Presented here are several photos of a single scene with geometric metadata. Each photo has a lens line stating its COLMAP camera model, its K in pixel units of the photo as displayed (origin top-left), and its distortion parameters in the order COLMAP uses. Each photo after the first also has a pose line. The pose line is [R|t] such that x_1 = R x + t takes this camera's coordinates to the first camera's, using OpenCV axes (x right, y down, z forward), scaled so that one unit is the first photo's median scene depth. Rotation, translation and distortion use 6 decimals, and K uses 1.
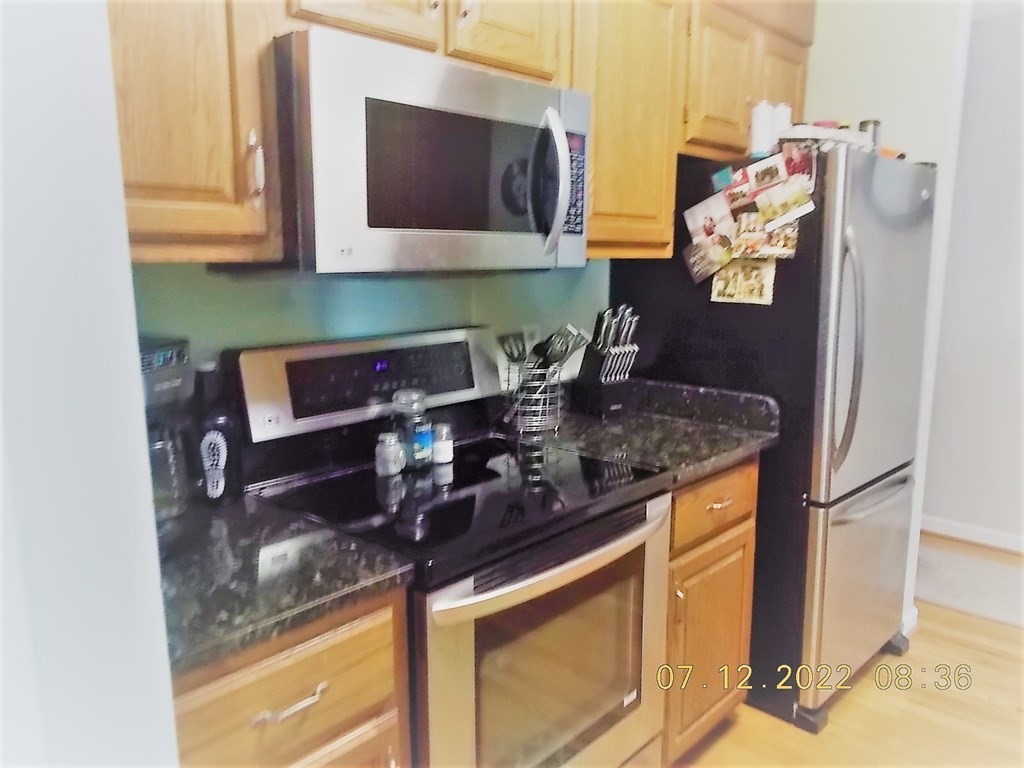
lens RADIAL K [[792.1, 0, 512.0], [0, 792.1, 384.0], [0, 0, 1]] dist [0.000547, -0.002812]
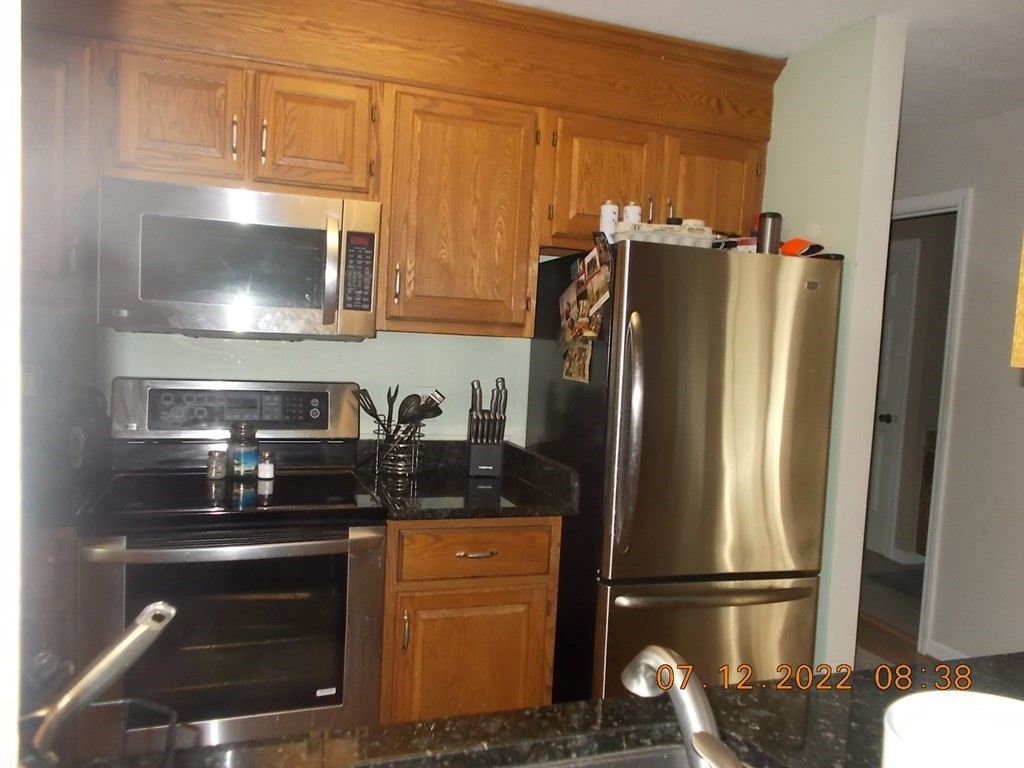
lens RADIAL K [[783.1, 0, 512.0], [0, 783.1, 384.0], [0, 0, 1]] dist [-0.086882, -0.000595]
pose [[0.877150, 0.073511, -0.474557, 0.738410], [-0.125293, 0.989019, -0.078382, -0.005457], [0.463584, 0.128212, 0.876728, 0.032203]]
